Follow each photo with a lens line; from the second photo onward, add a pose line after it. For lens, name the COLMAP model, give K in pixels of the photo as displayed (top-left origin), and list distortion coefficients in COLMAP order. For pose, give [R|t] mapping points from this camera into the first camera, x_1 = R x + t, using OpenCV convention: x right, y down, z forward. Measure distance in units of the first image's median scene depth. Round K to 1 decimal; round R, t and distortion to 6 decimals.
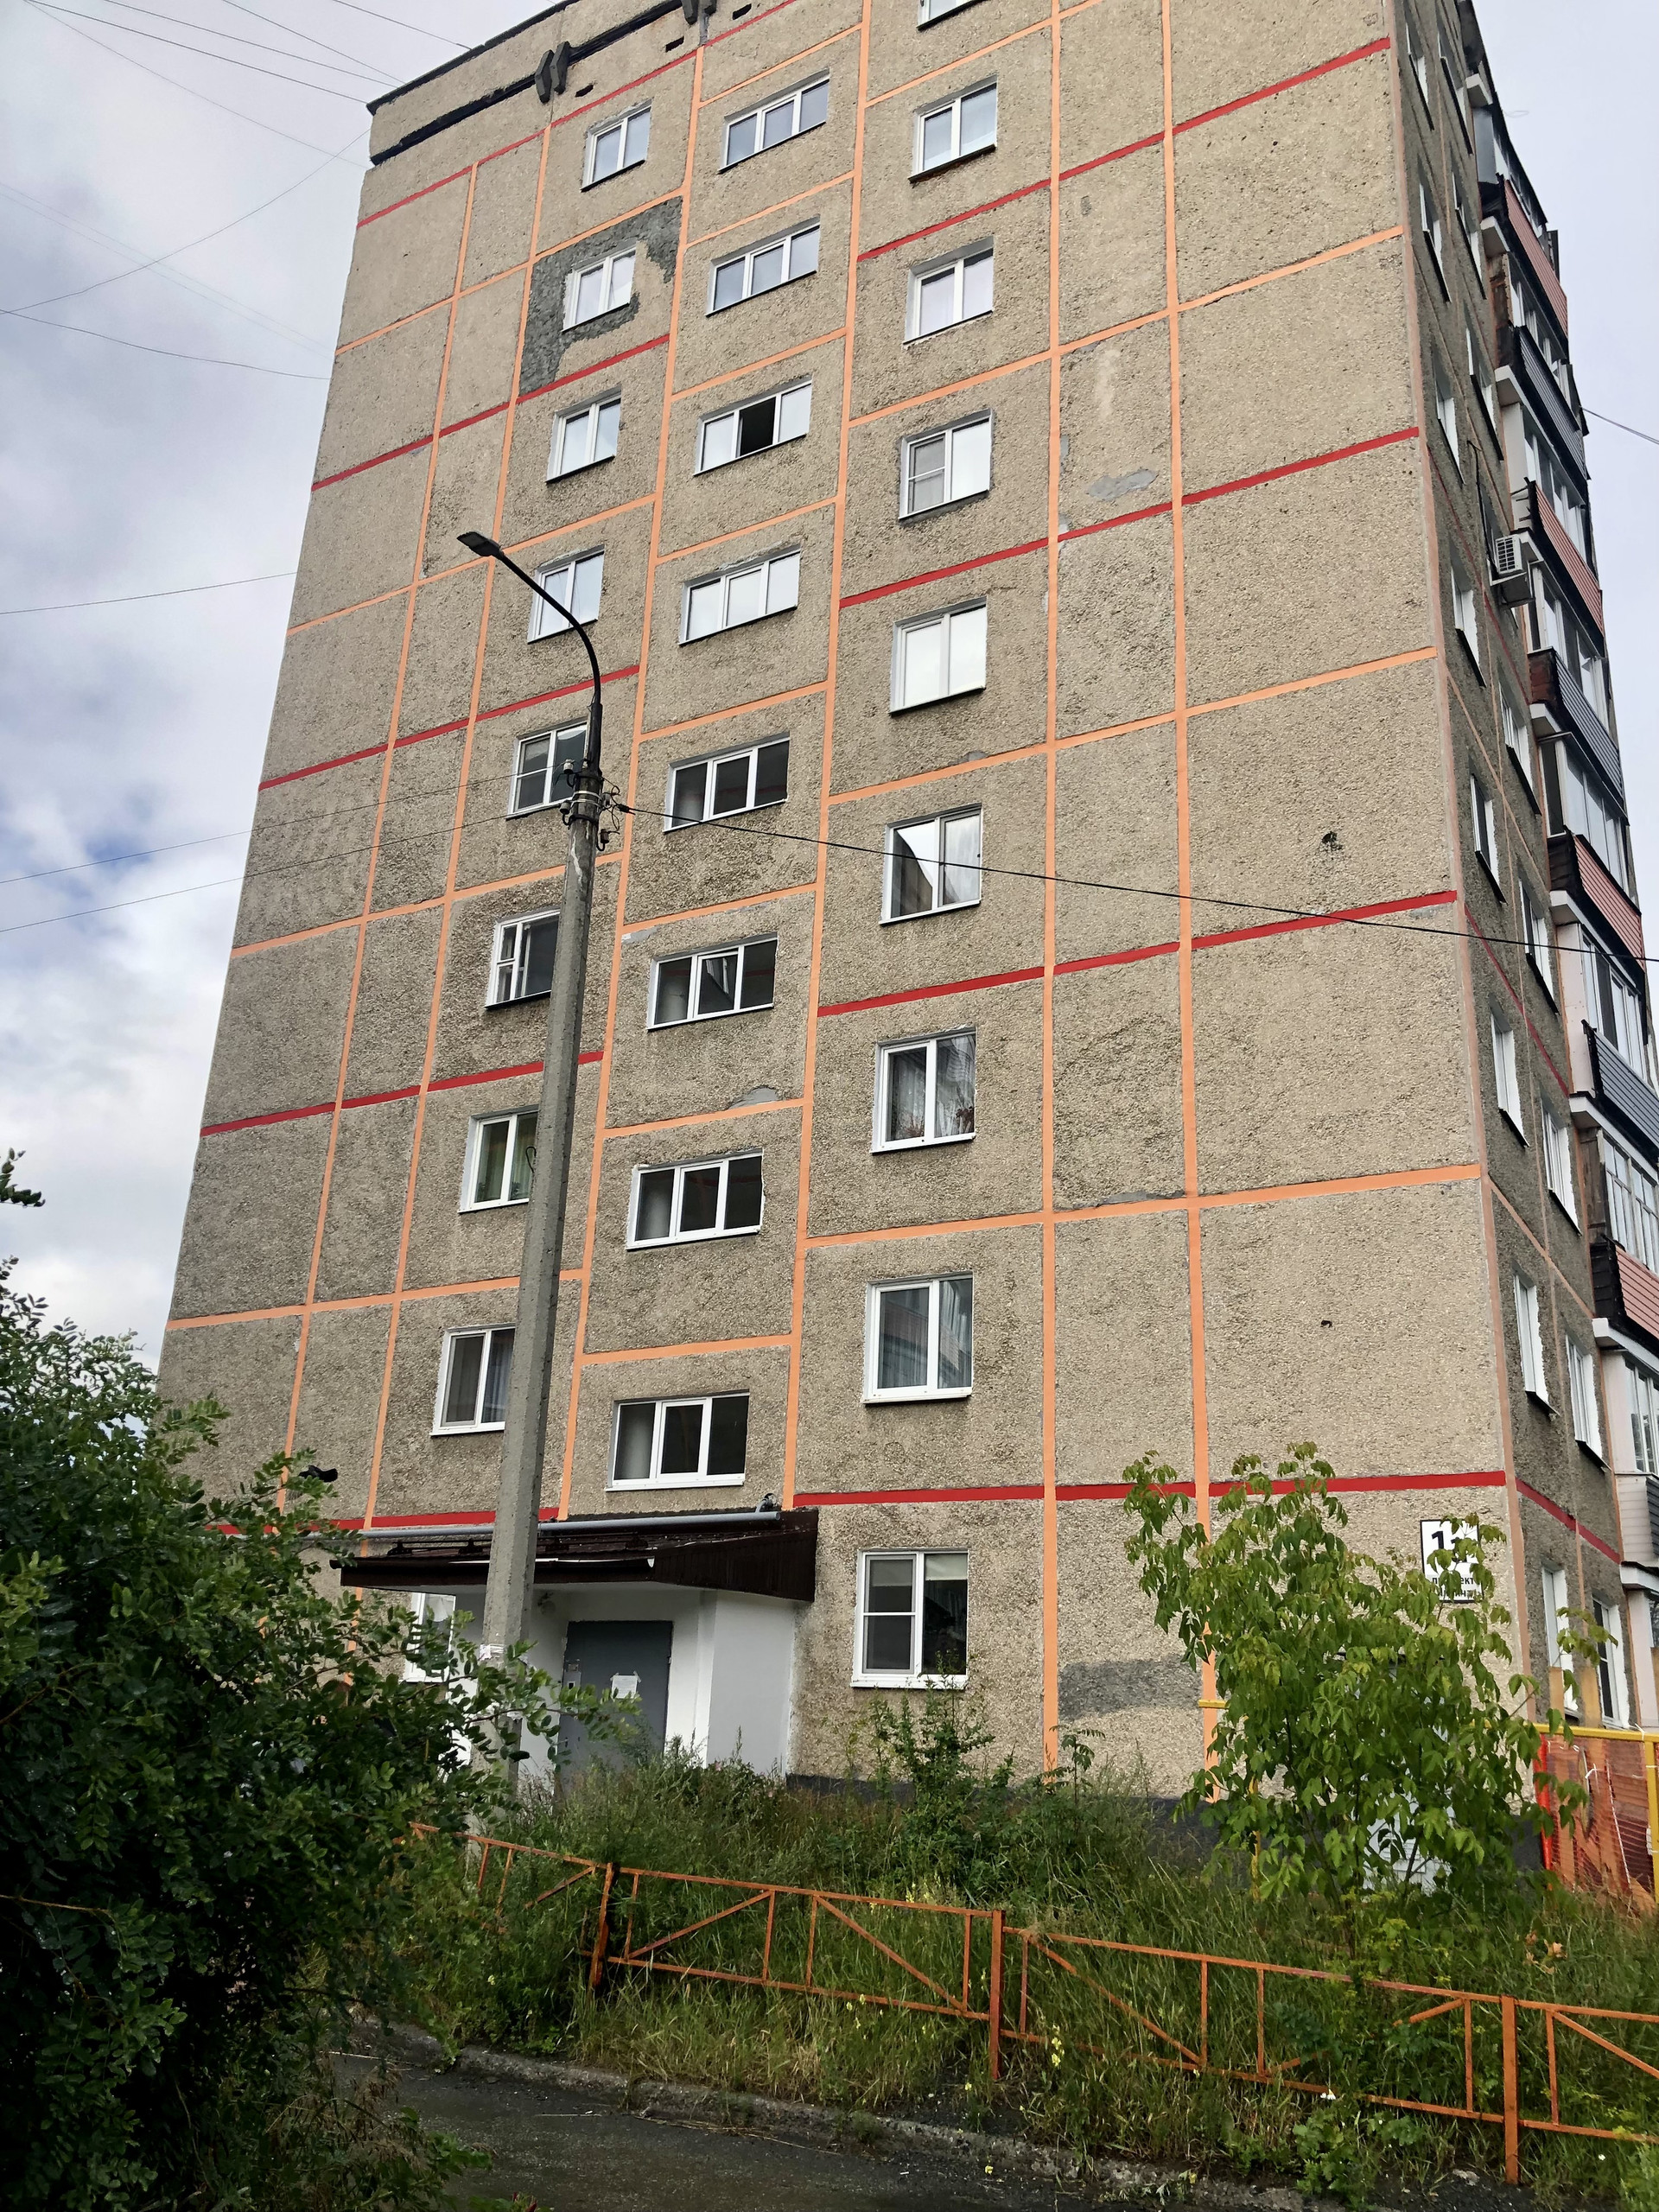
lens RADIAL K [[1902.1, 0, 824.1], [0, 1902.1, 1071.7], [0, 0, 1]] dist [0.095346, -0.119857]
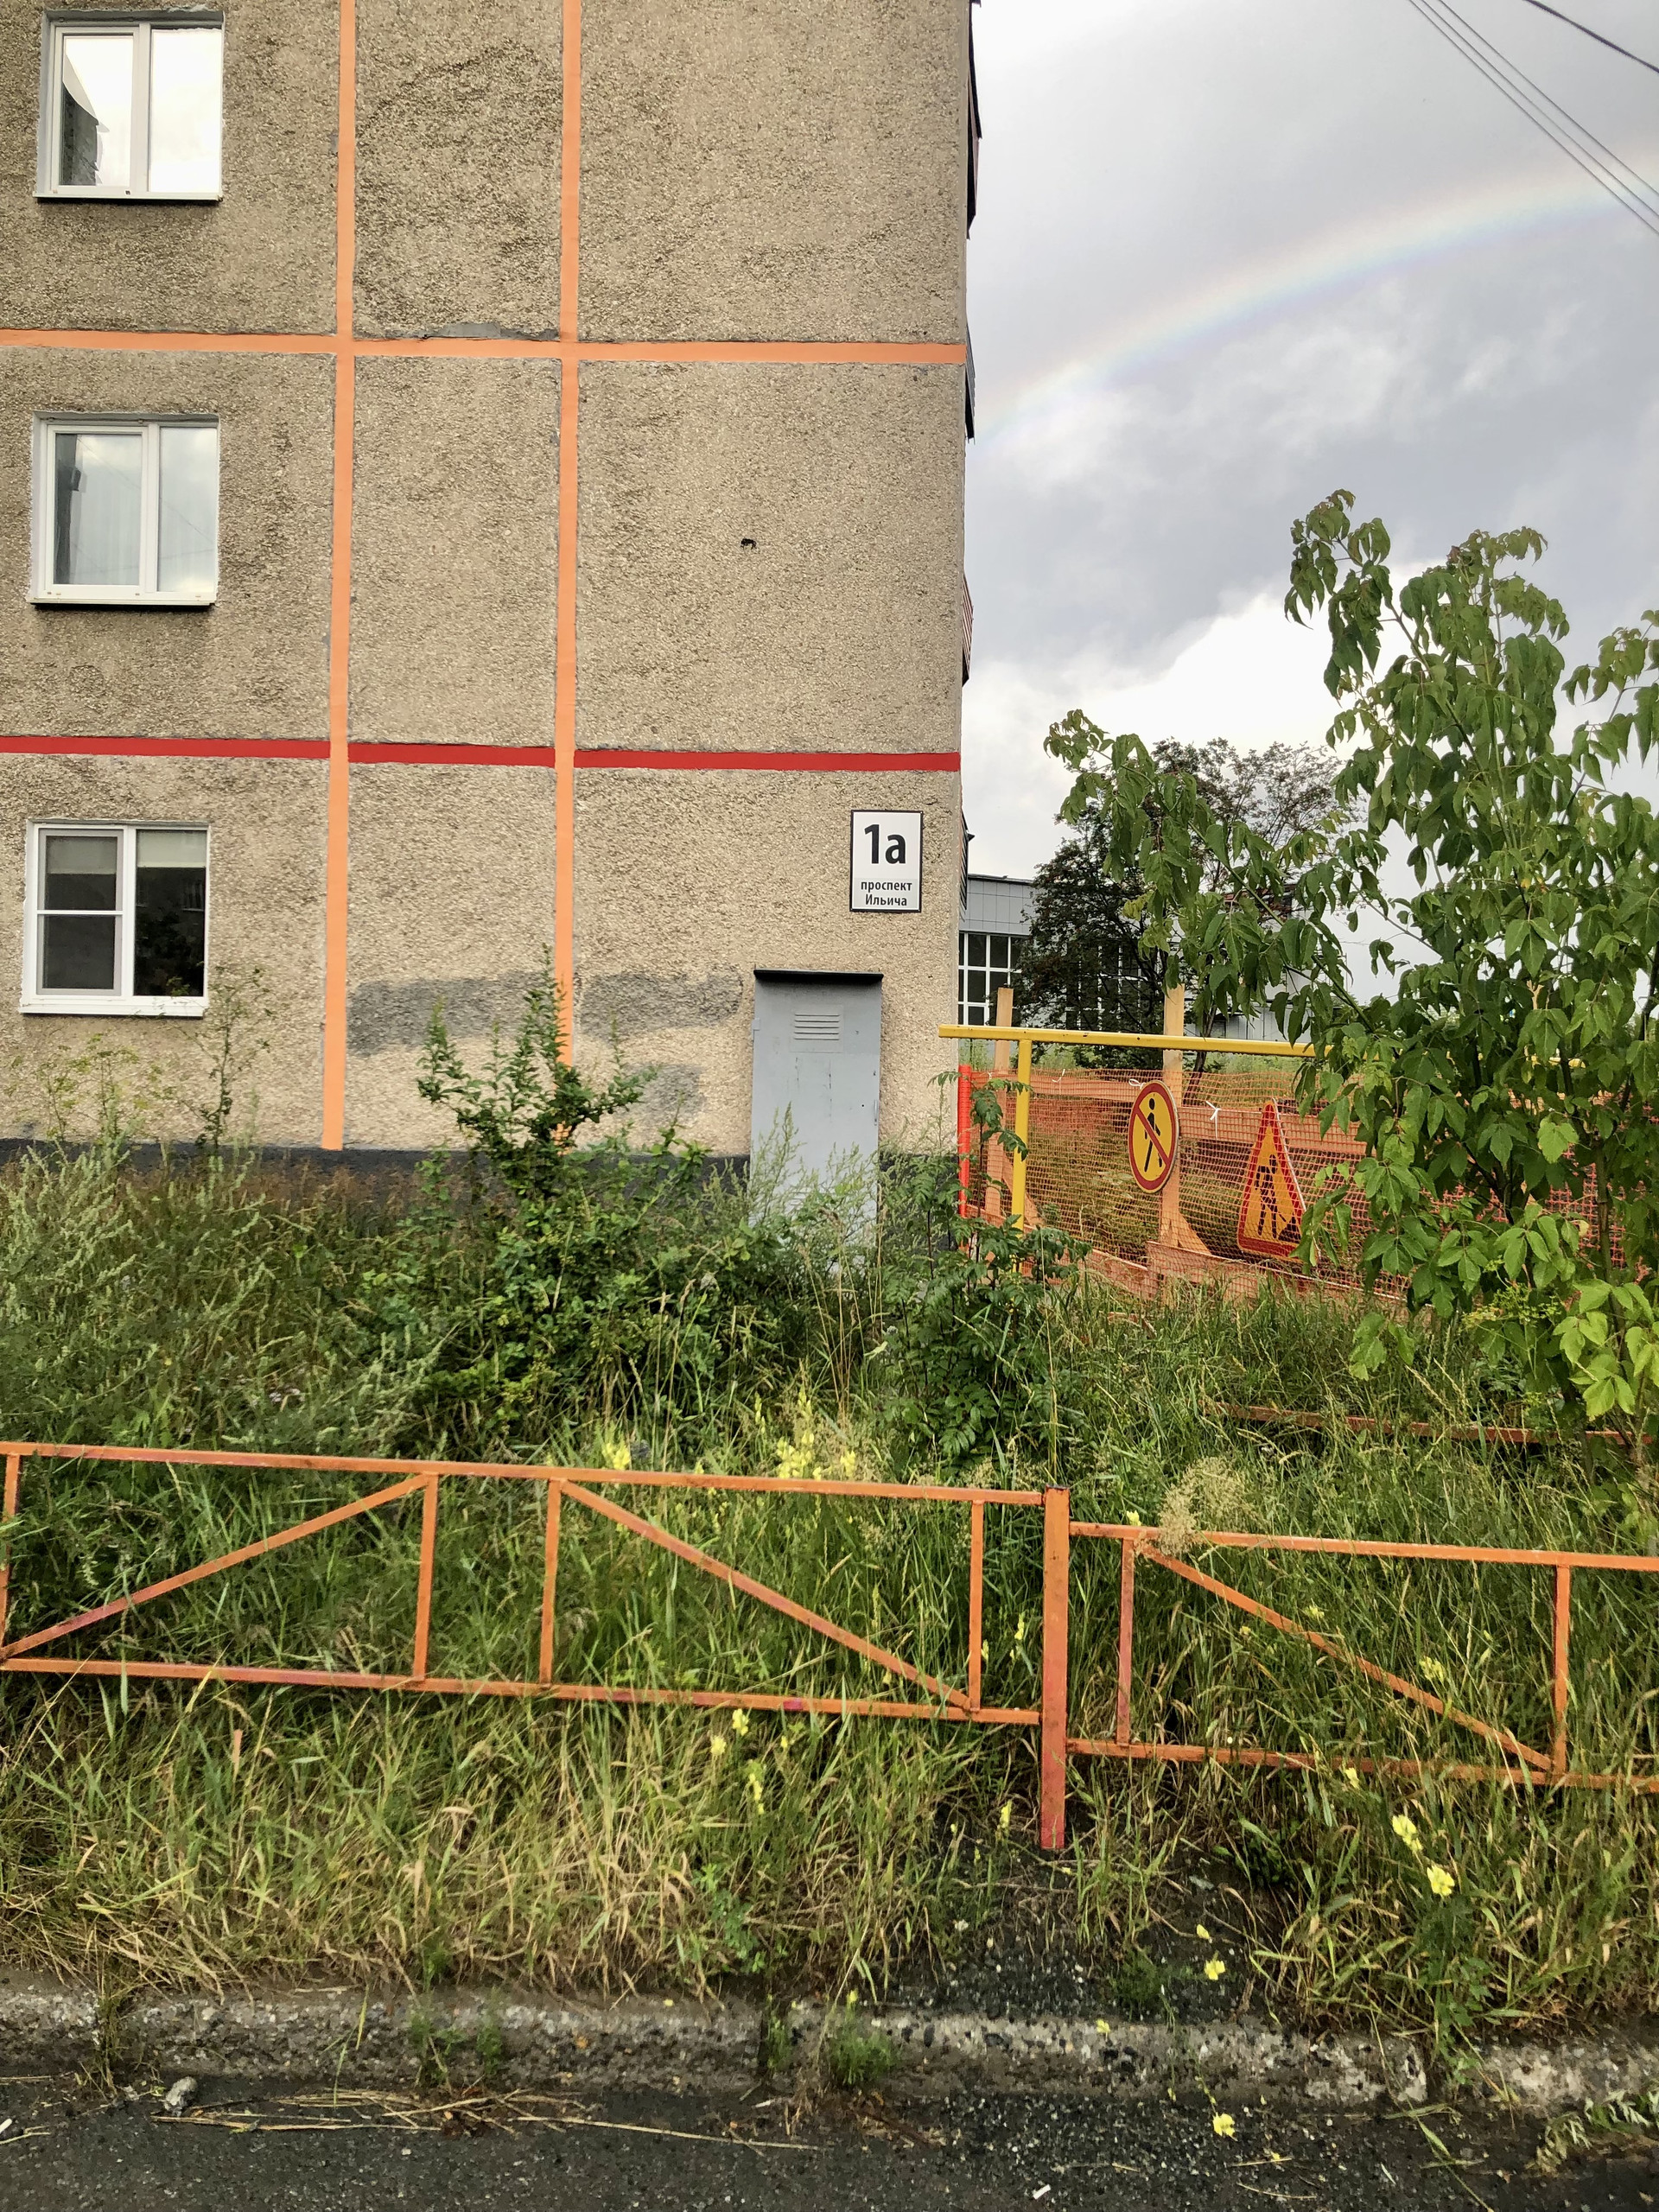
lens RADIAL K [[1892.9, 0, 829.5], [0, 1892.9, 1106.0], [0, 0, 1]] dist [-0.015283, 0.067970]
pose [[0.870735, -0.019280, 0.491375, -0.066550], [-0.152406, 0.939450, 0.306930, 0.101136], [-0.467540, -0.342143, 0.815073, 0.304989]]
